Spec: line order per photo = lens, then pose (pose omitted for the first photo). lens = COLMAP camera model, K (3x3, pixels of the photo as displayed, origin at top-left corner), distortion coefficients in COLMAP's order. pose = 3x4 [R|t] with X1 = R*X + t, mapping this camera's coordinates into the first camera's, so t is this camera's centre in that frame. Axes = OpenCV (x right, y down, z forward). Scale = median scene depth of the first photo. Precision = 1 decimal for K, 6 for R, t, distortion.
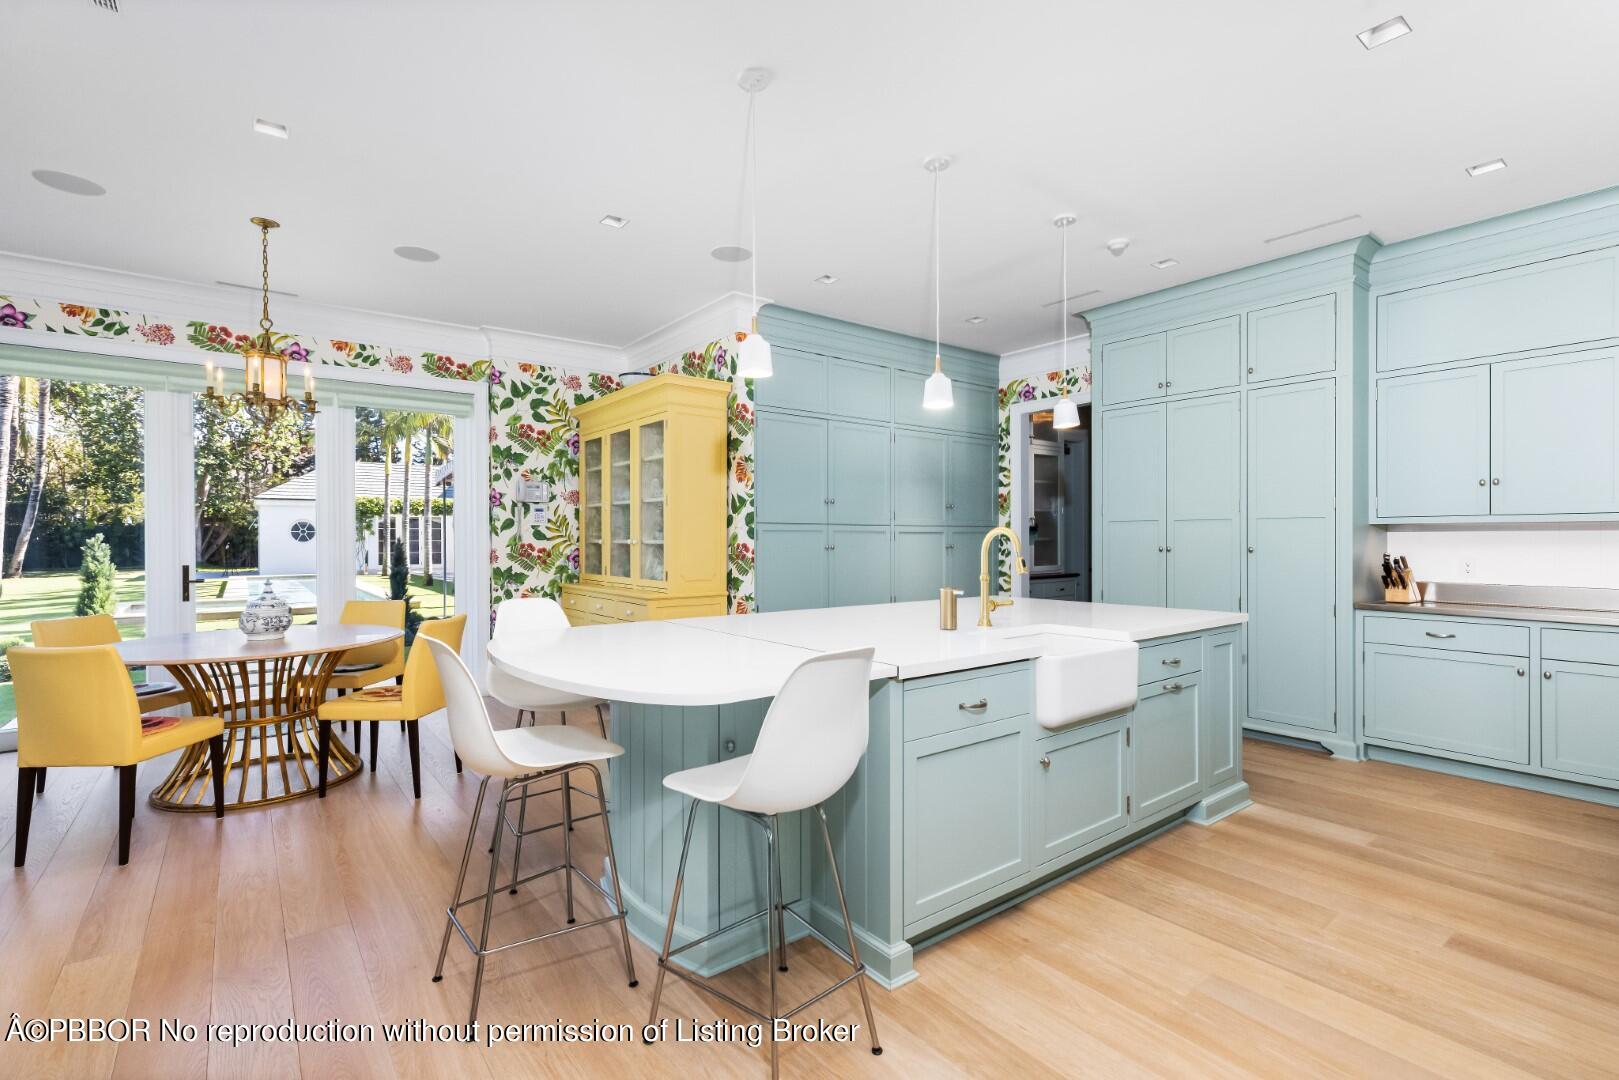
lens RADIAL K [[744.9, 0, 813.2], [0, 744.9, 540.0], [0, 0, 1]] dist [0.005002, 0.000484]
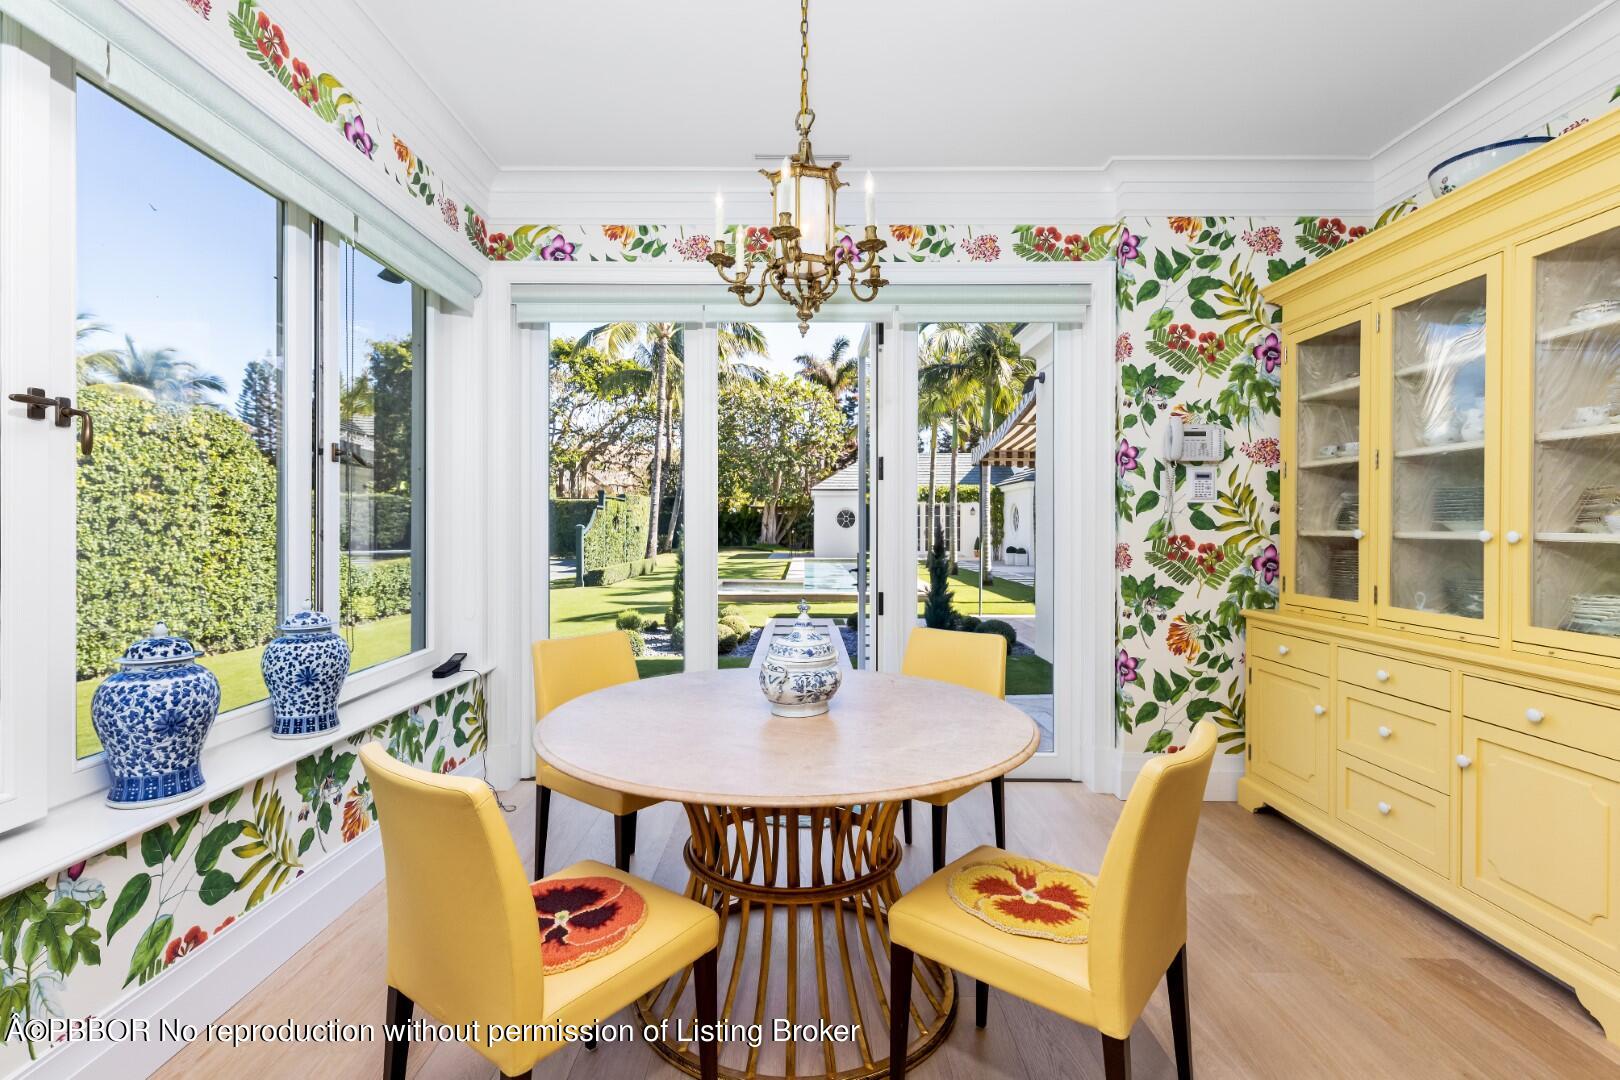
lens RADIAL K [[745.4, 0, 798.8], [0, 745.4, 529.6], [0, 0, 1]] dist [0.005002, 0.000484]
pose [[0.789176, 0.008992, -0.614101, -0.264092], [-0.007544, 0.999959, 0.004947, -0.000393], [0.614120, 0.000729, 0.789212, 0.375419]]
